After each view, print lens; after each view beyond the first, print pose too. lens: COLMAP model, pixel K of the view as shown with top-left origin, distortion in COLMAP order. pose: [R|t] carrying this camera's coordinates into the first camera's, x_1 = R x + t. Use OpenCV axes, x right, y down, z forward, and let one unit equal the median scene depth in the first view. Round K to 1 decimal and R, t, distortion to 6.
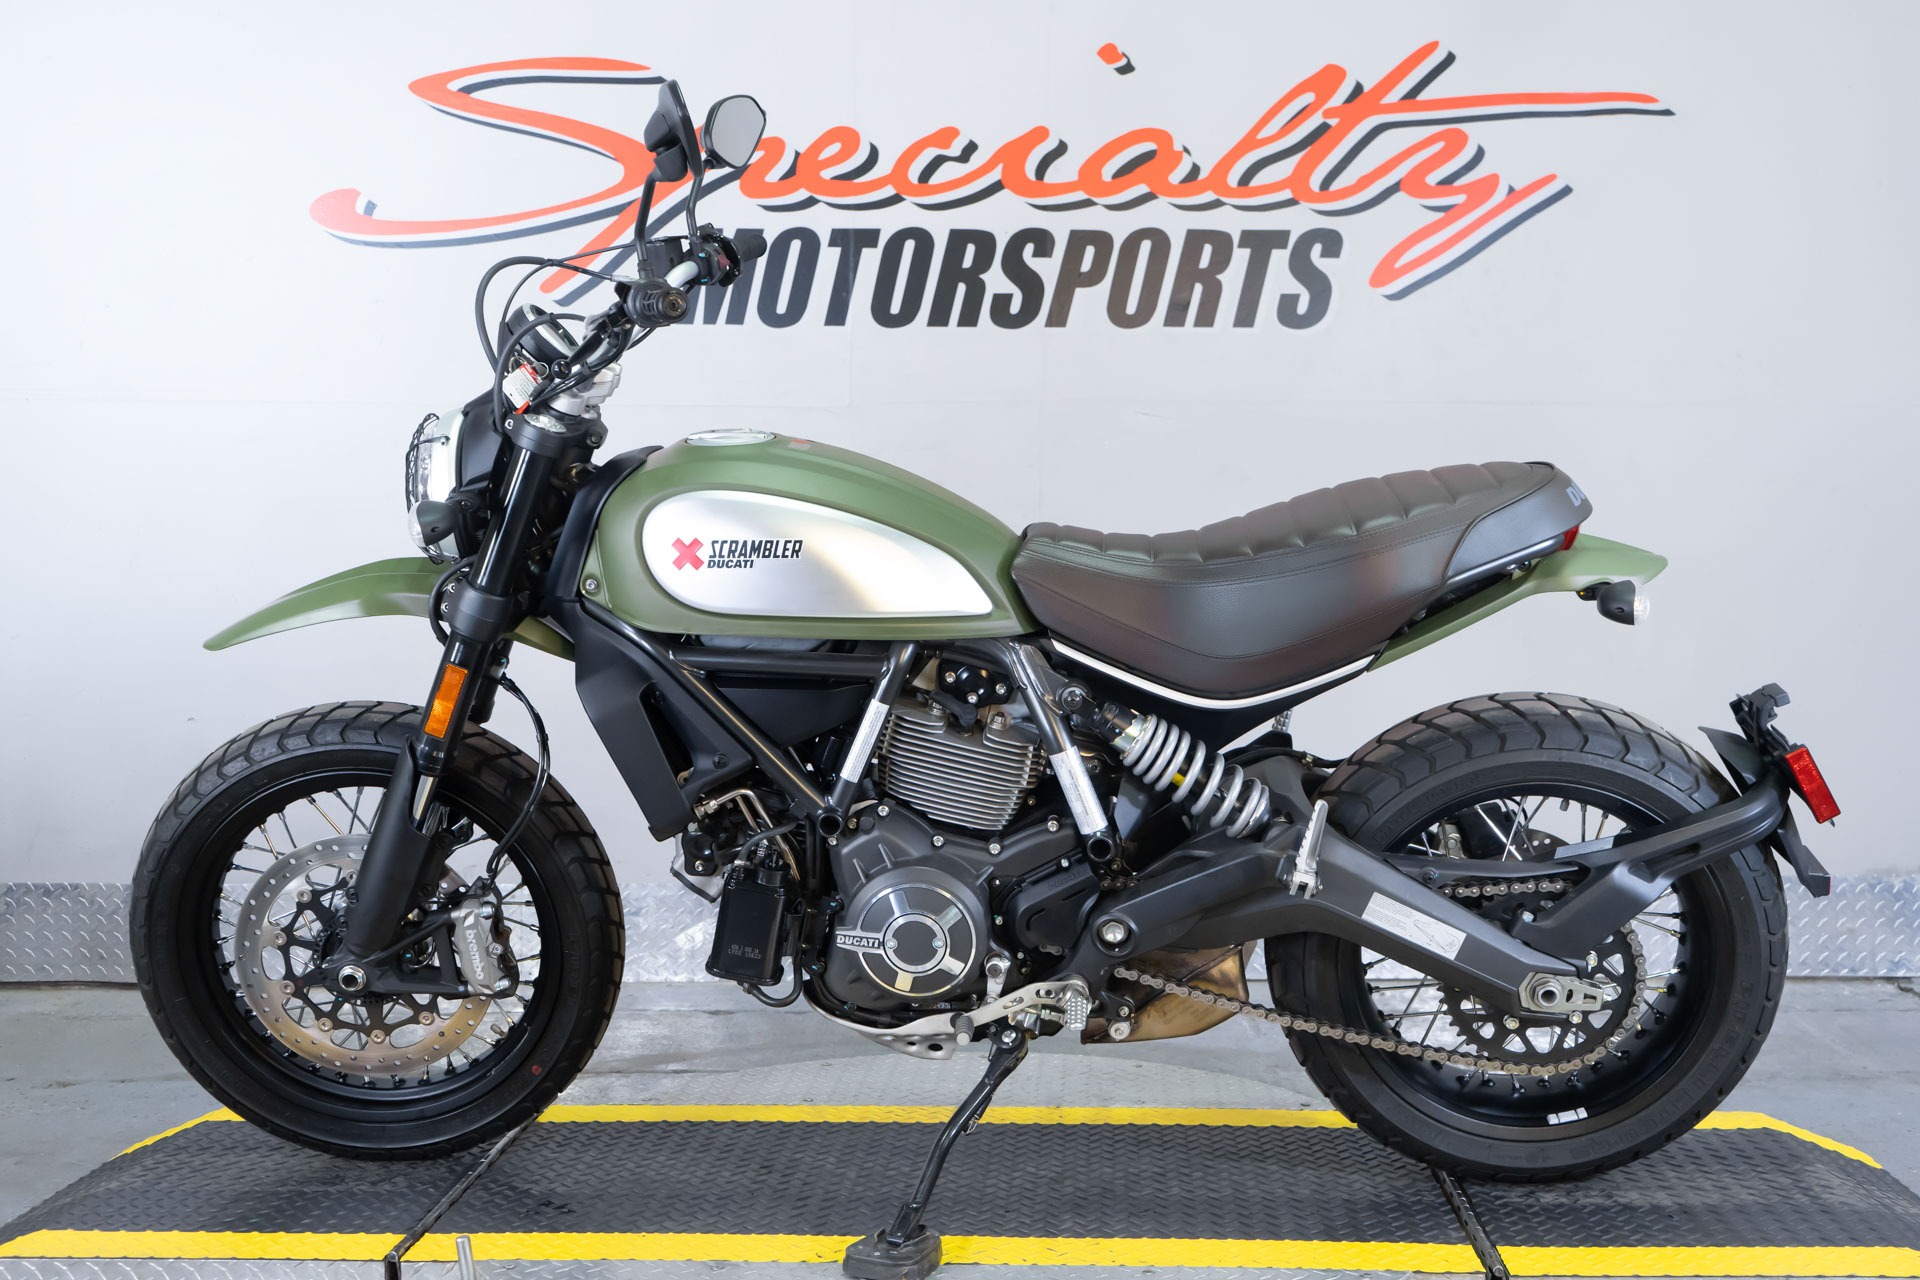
lens RADIAL K [[2056.0, 0, 966.4], [0, 2056.0, 634.1], [0, 0, 1]] dist [0.016660, 0.000000]
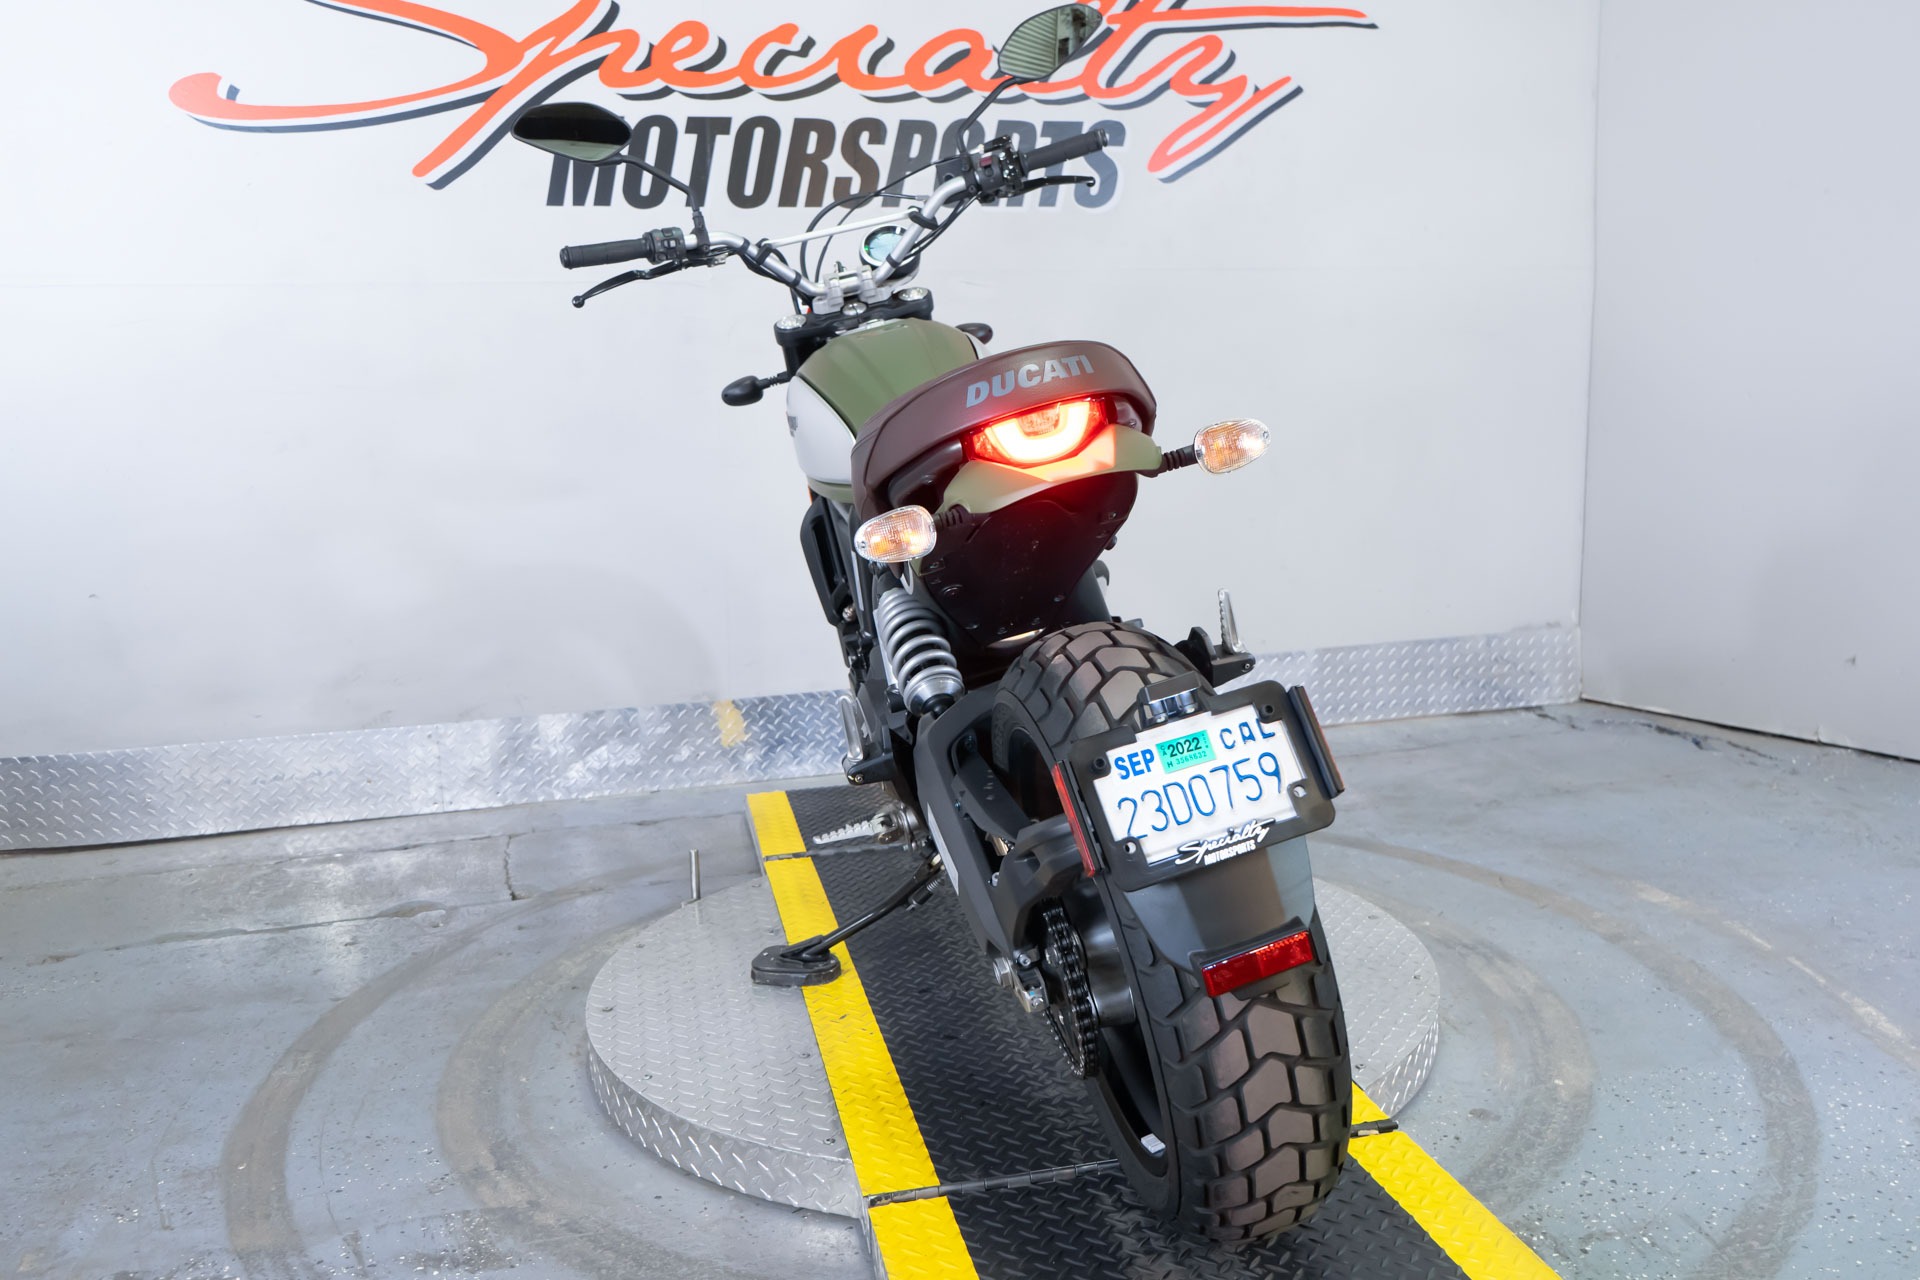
lens RADIAL K [[1639.3, 0, 968.8], [0, 1639.3, 636.3], [0, 0, 1]] dist [-0.005577, 0.021145]
pose [[0.965603, -0.070127, 0.250385, -0.159777], [0.040542, 0.991773, 0.121422, -0.021272], [-0.256840, -0.107095, 0.960502, 0.087256]]
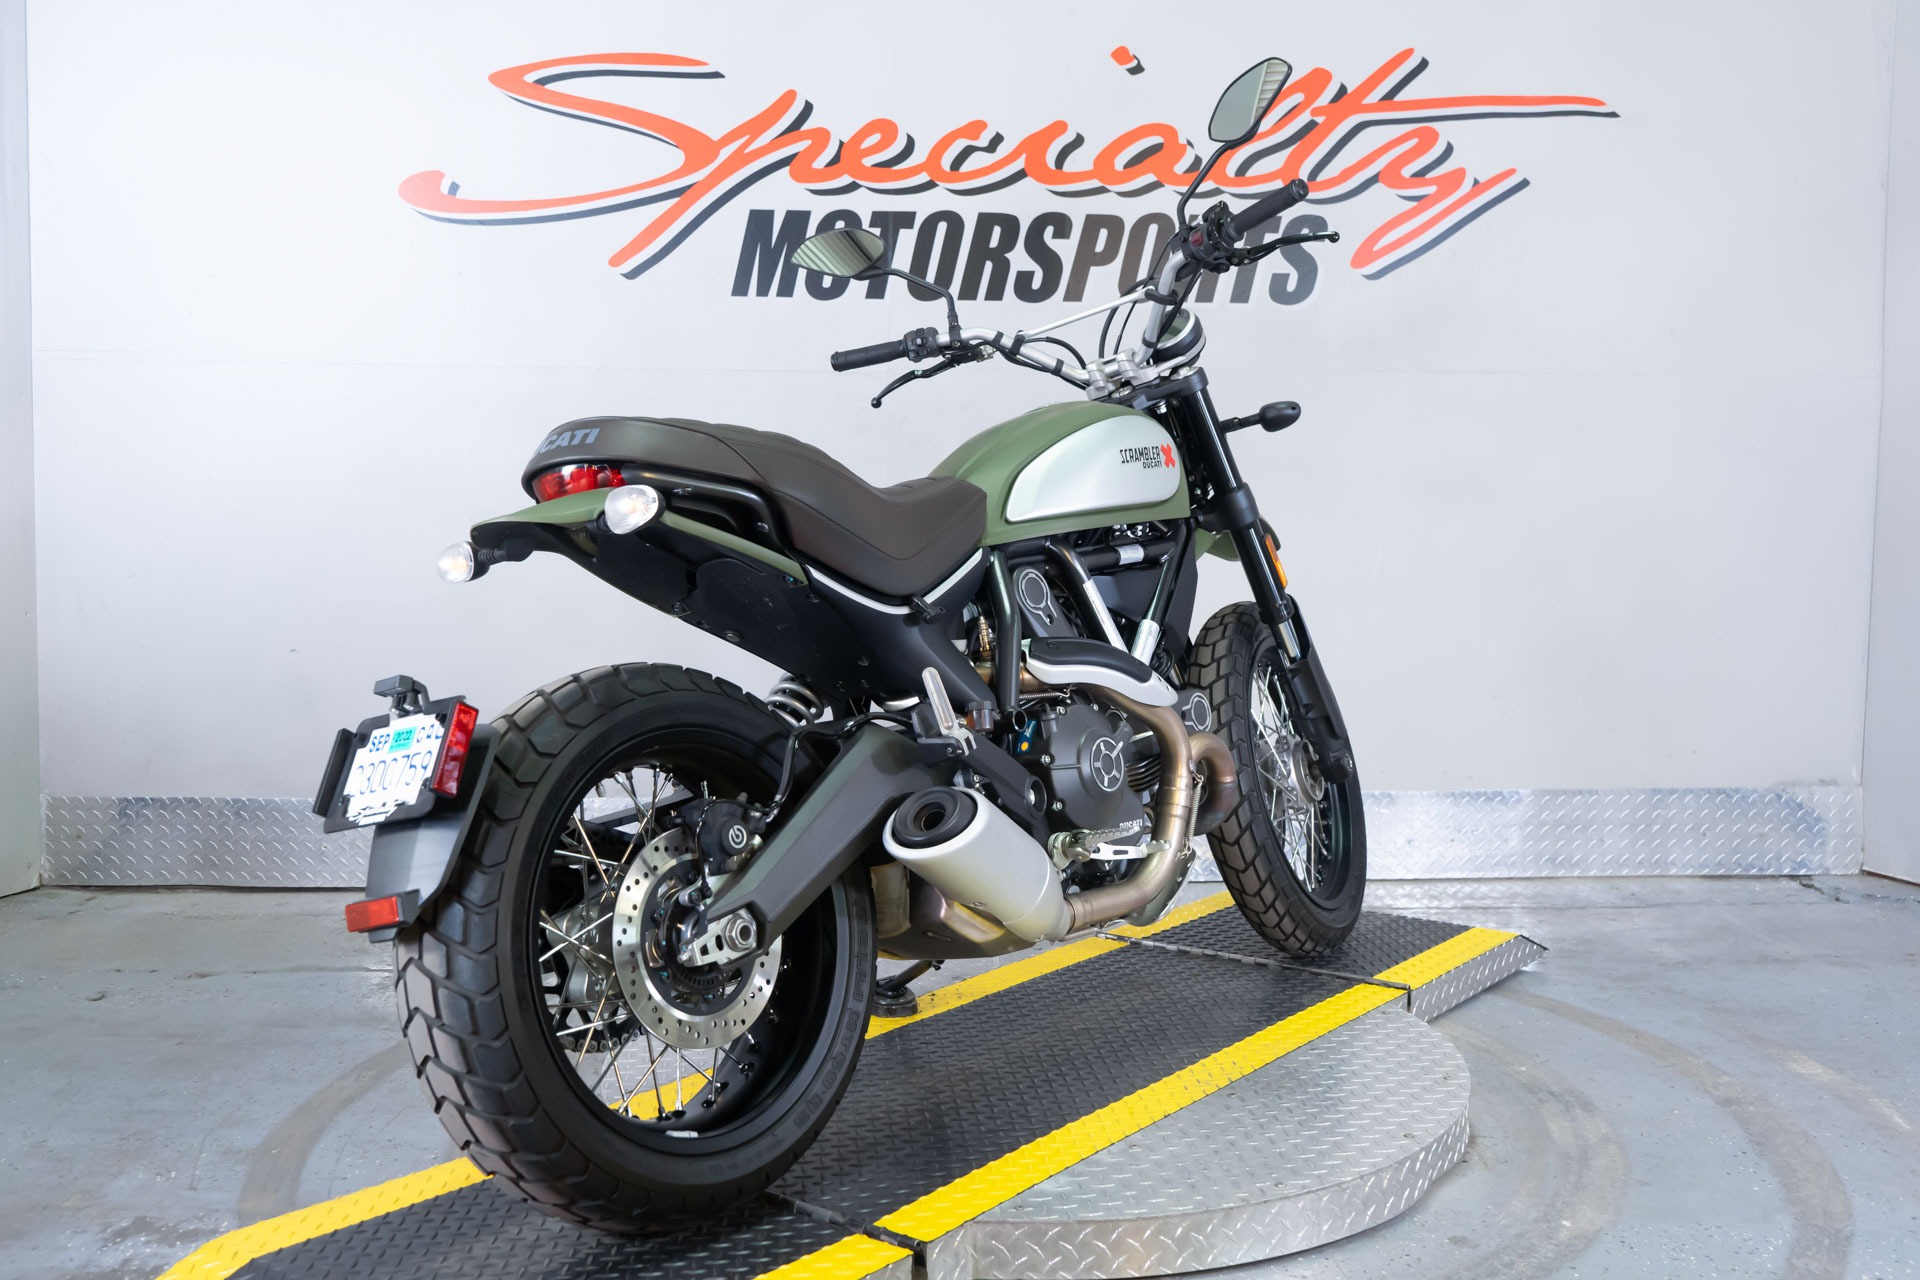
lens RADIAL K [[1850.9, 0, 965.2], [0, 1850.9, 634.3], [0, 0, 1]] dist [0.007928, 0.000000]
pose [[0.999302, 0.001070, 0.037348, -0.052555], [-0.002211, 0.999532, 0.030524, 0.001410], [-0.037298, -0.030585, 0.998836, -0.010711]]
